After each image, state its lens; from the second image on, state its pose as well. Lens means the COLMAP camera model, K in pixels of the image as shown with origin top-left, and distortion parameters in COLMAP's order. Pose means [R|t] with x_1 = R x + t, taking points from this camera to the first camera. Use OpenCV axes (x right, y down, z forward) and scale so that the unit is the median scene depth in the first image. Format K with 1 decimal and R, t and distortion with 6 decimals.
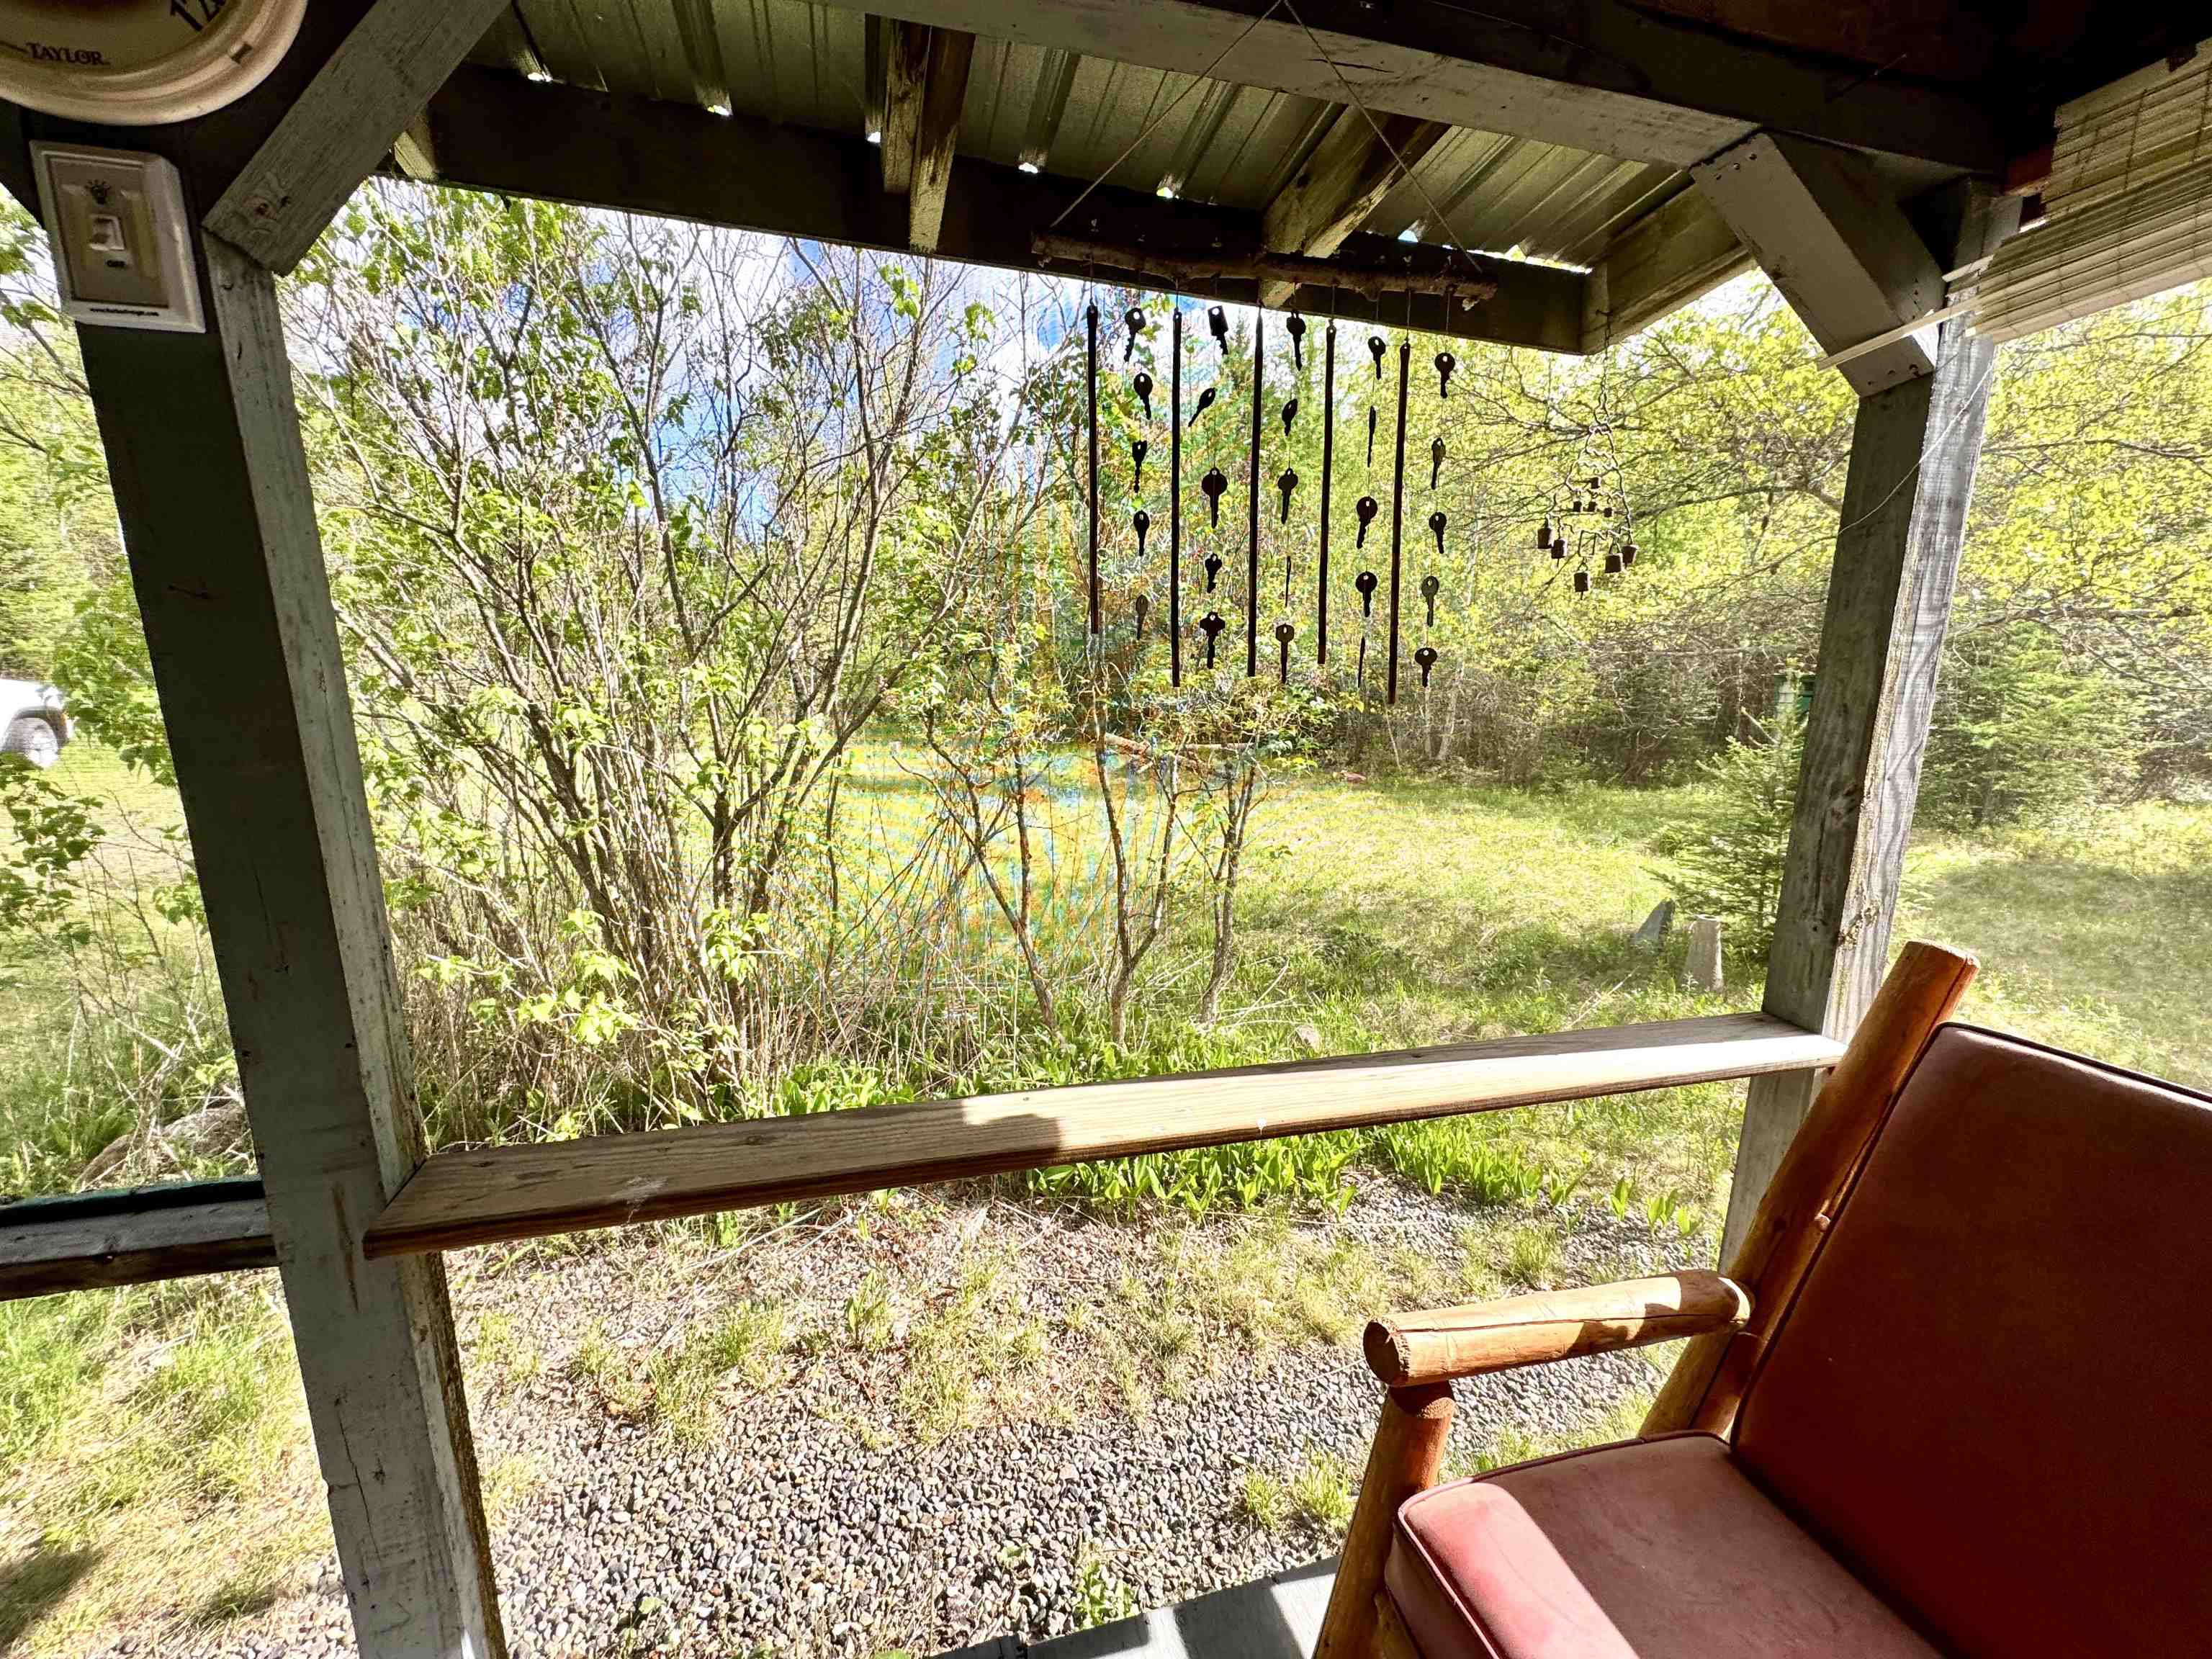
lens RADIAL K [[880.9, 0, 1104.7], [0, 880.9, 828.0], [0, 0, 1]] dist [-0.003474, -0.000542]
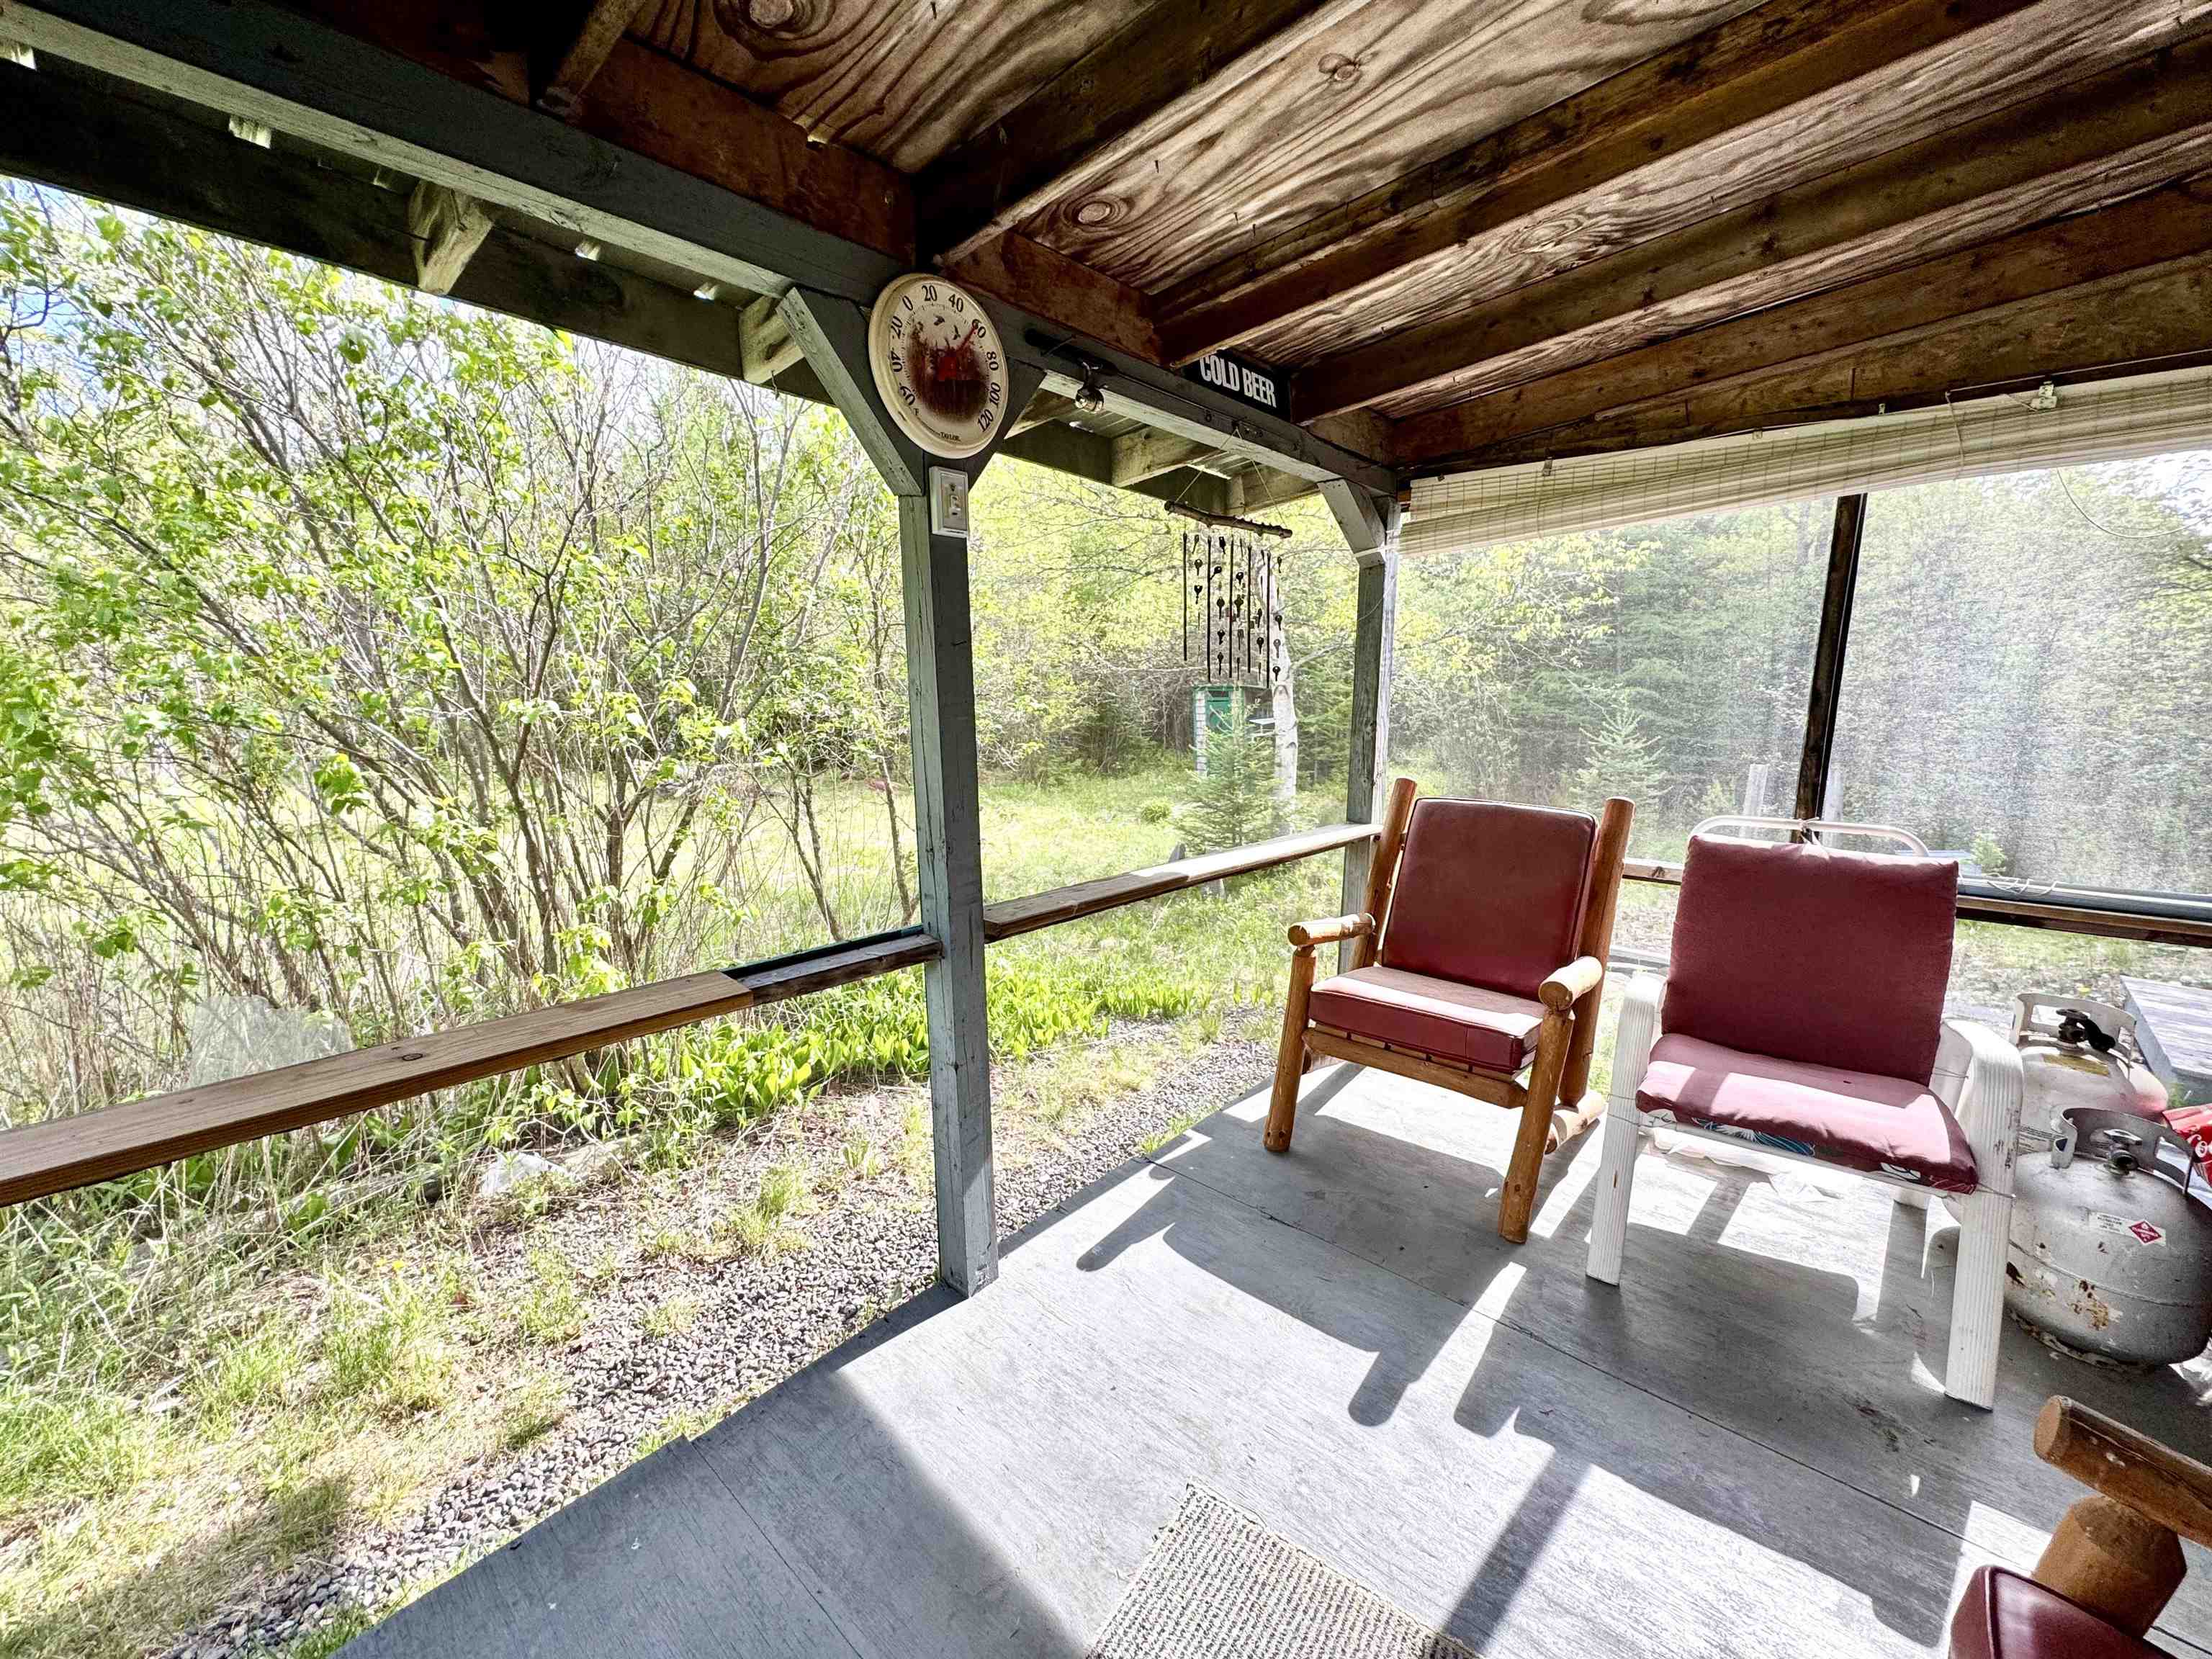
lens RADIAL K [[880.9, 0, 1104.7], [0, 880.9, 828.0], [0, 0, 1]] dist [-0.003474, -0.000542]
pose [[0.837287, -0.099654, 0.537605, -1.259083], [0.110949, 0.993761, 0.011414, 0.153736], [-0.535388, 0.050090, 0.843120, -0.748133]]
